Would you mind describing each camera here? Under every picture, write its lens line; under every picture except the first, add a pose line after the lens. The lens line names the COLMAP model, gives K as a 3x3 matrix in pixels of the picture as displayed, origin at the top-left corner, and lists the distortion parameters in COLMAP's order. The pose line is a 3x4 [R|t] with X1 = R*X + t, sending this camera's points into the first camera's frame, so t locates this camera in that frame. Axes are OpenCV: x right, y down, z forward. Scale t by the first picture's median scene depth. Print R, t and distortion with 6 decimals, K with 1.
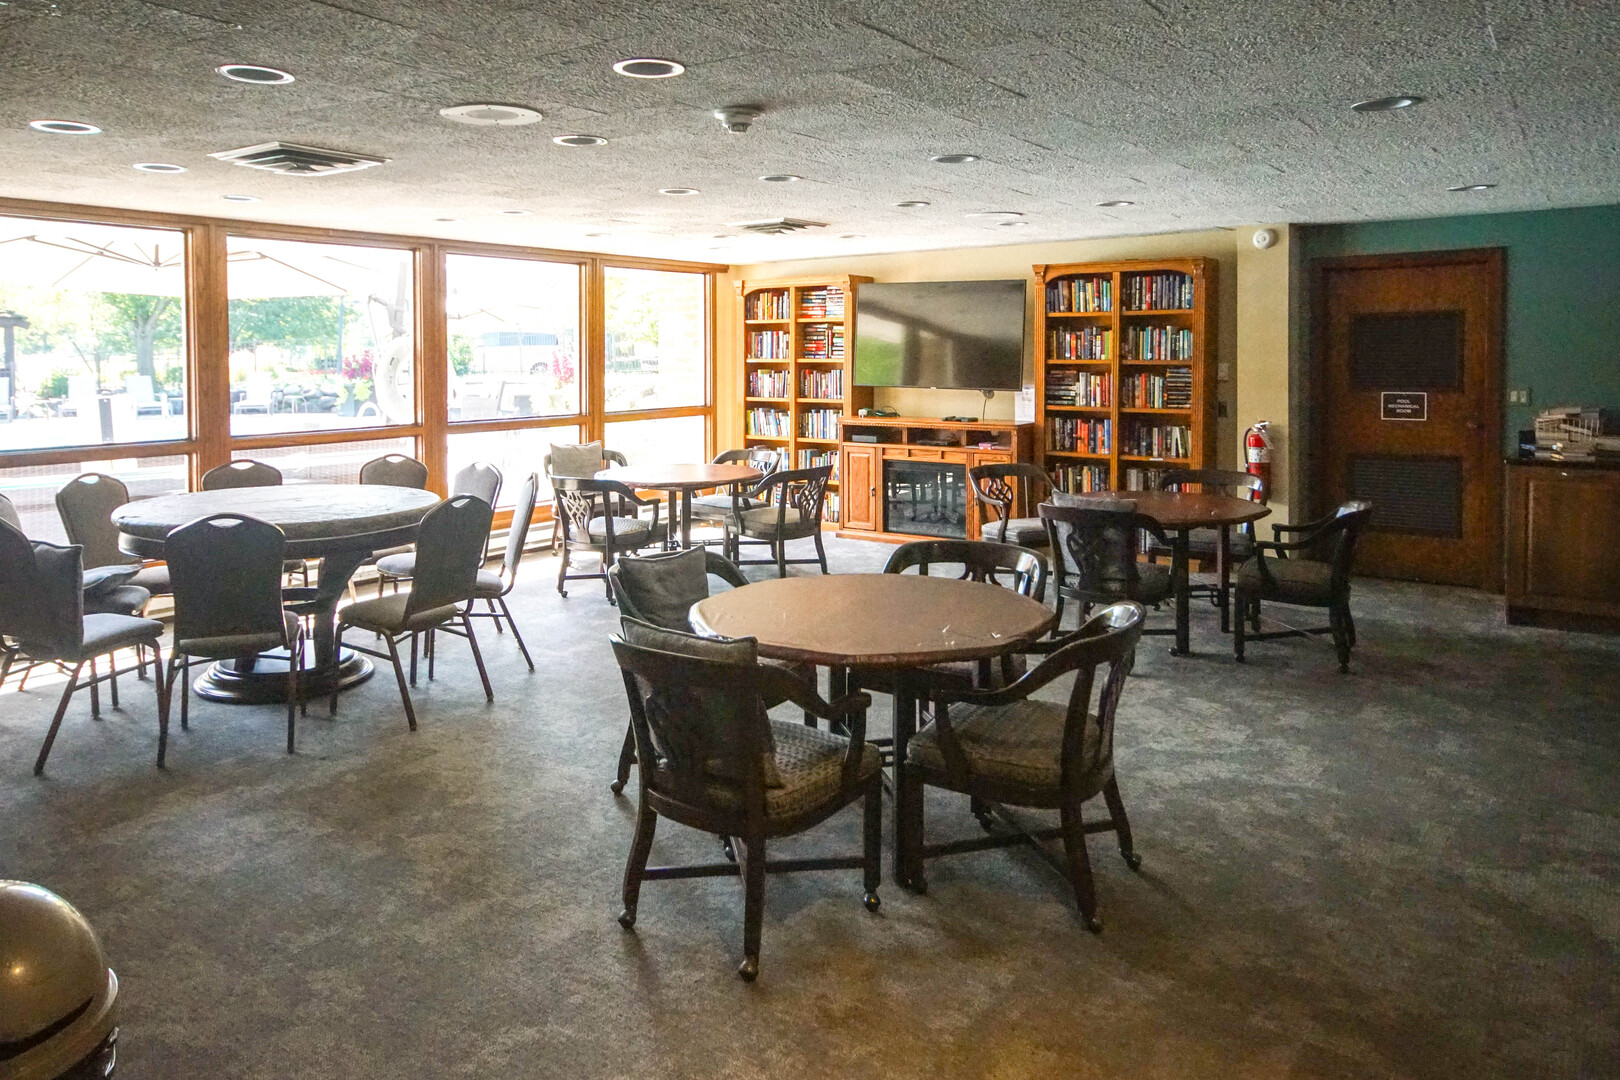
lens RADIAL K [[1141.1, 0, 810.0], [0, 1141.1, 540.0], [0, 0, 1]] dist [0.007533, 0.003409]
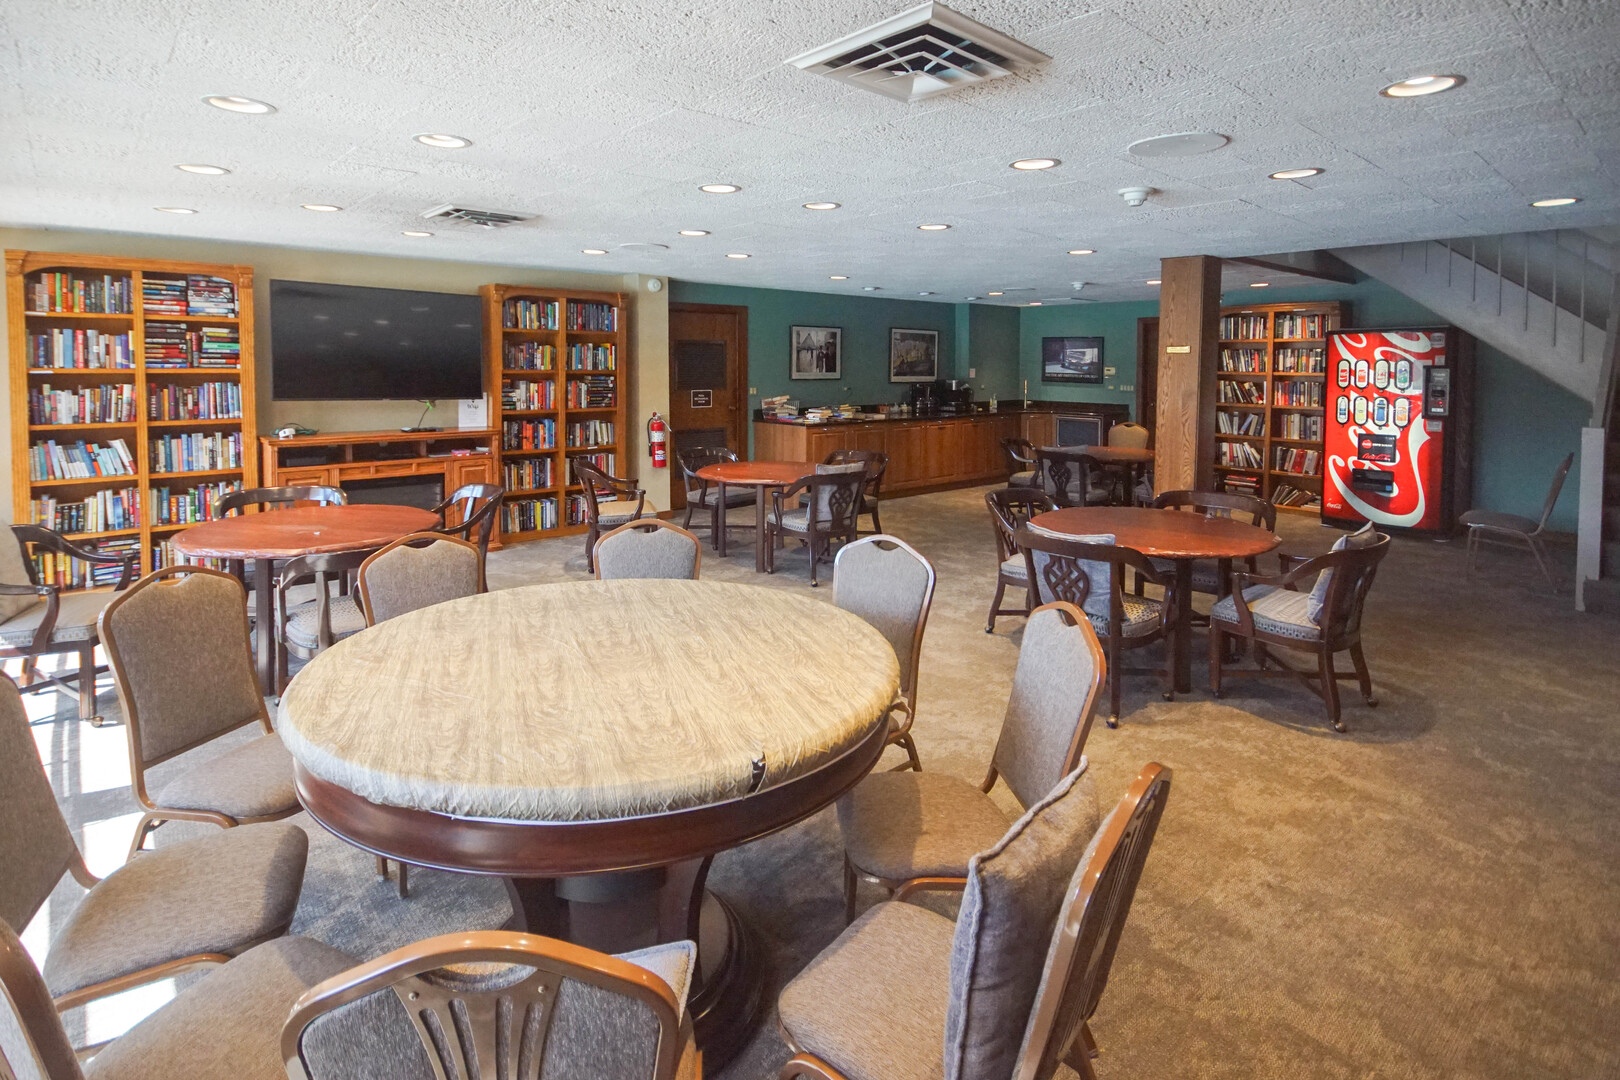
lens RADIAL K [[778.1, 0, 810.0], [0, 778.1, 540.0], [0, 0, 1]] dist [-0.000628, 0.000286]
pose [[0.227457, -0.213665, 0.950058, -0.495740], [0.142975, 0.972386, 0.184456, -0.094733], [-0.963235, 0.093879, 0.251724, 0.539626]]
